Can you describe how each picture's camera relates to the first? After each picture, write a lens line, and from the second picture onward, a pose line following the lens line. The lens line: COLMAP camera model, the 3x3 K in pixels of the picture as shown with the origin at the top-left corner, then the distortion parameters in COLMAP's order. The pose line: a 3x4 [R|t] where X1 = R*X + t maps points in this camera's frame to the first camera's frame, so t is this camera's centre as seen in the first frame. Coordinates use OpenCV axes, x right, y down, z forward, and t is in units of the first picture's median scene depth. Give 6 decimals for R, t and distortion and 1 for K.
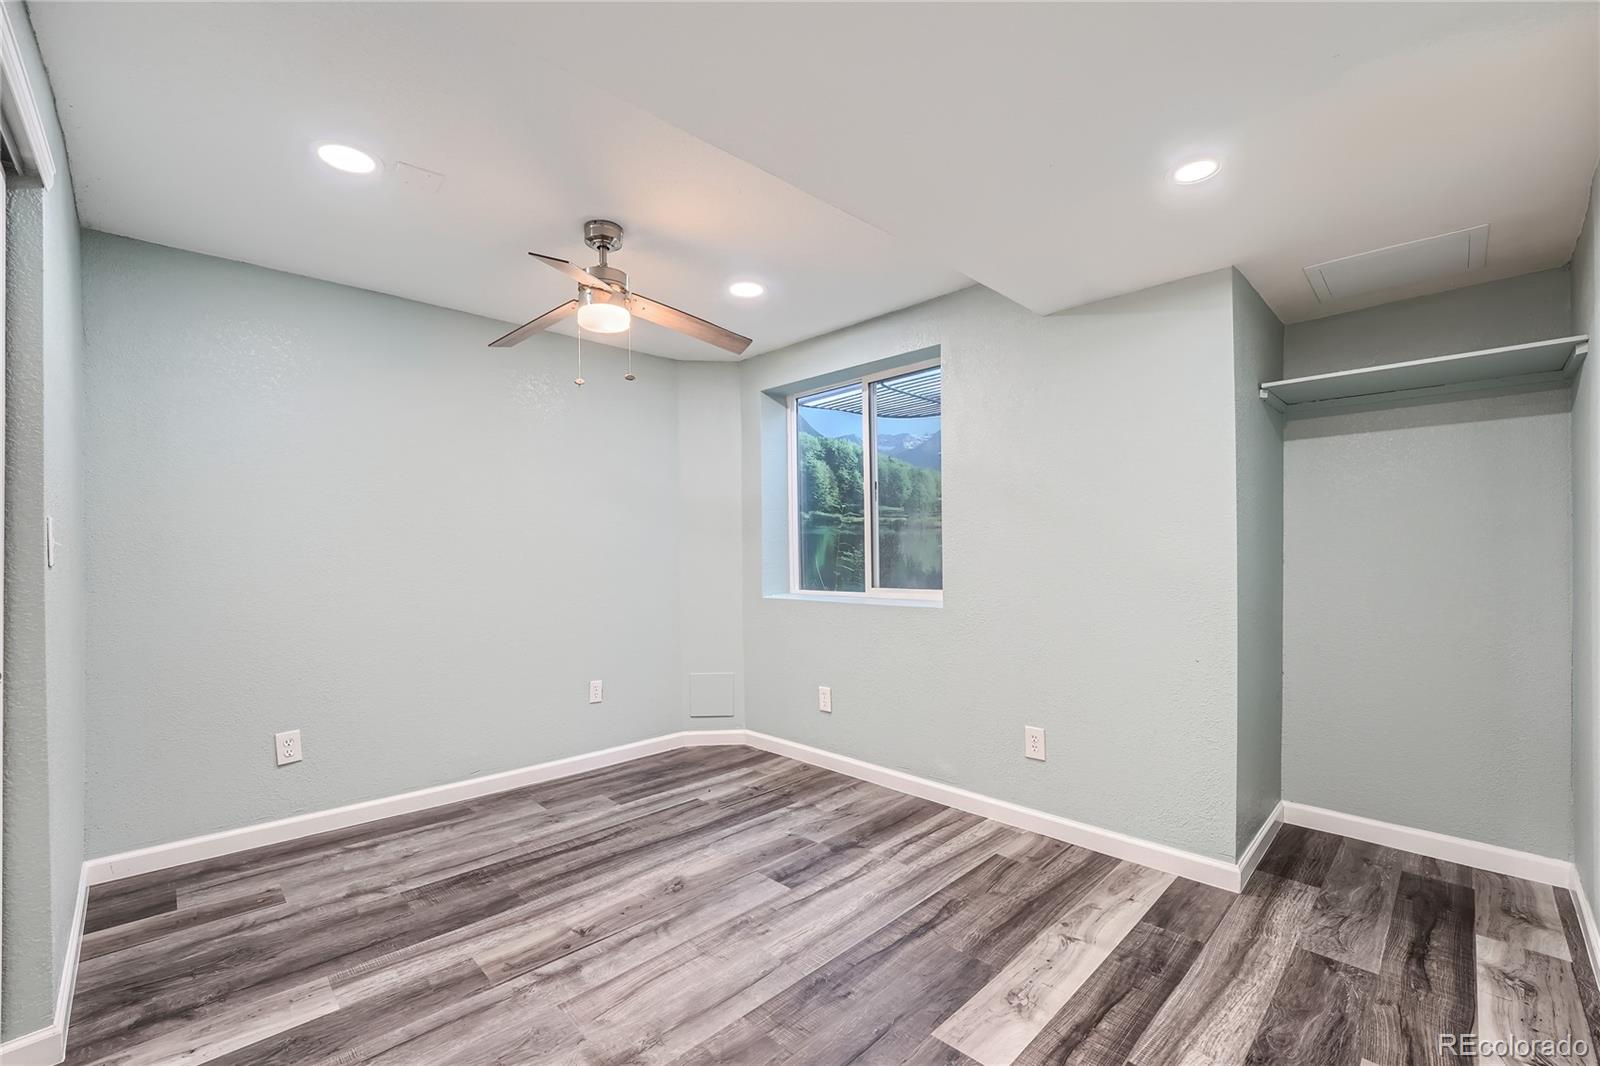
lens RADIAL K [[661.1, 0, 805.7], [0, 661.1, 547.8], [0, 0, 1]] dist [-0.019583, 0.003480]
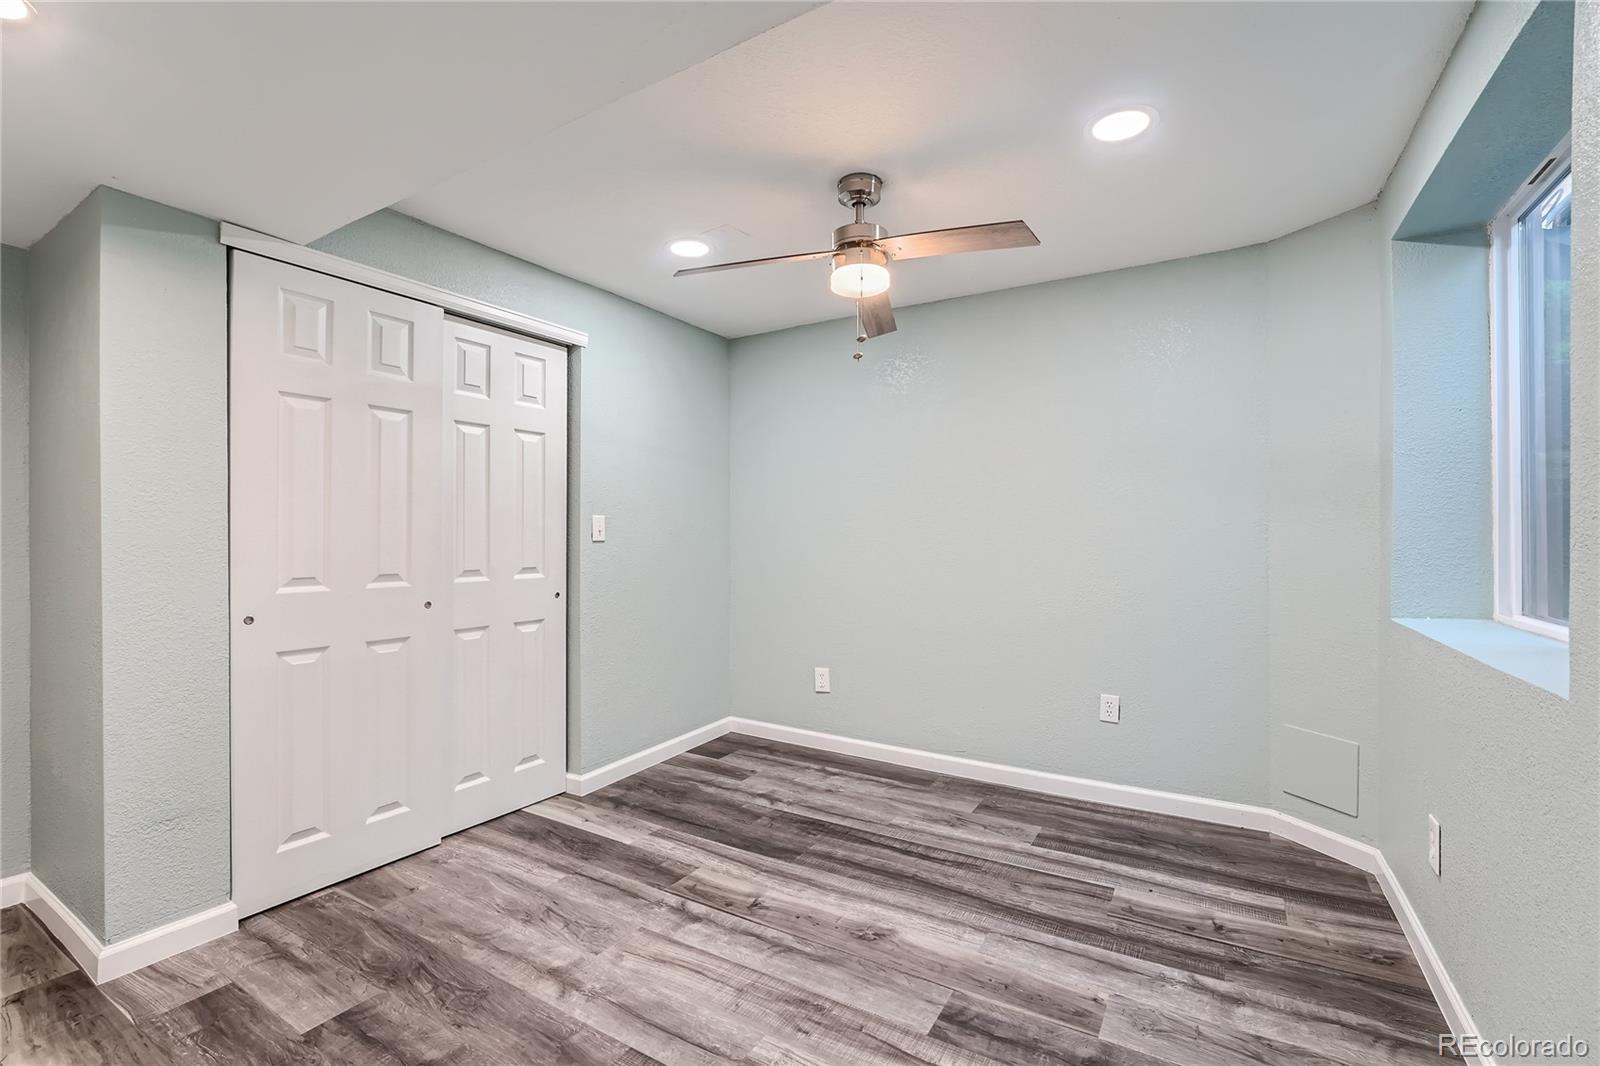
lens RADIAL K [[678.8, 0, 805.8], [0, 678.8, 529.3], [0, 0, 1]] dist [-0.015610, 0.000560]
pose [[0.260492, -0.001205, -0.965475, 0.550091], [0.005923, 0.999982, 0.000350, -0.000767], [0.965458, -0.005810, 0.260494, 0.631898]]
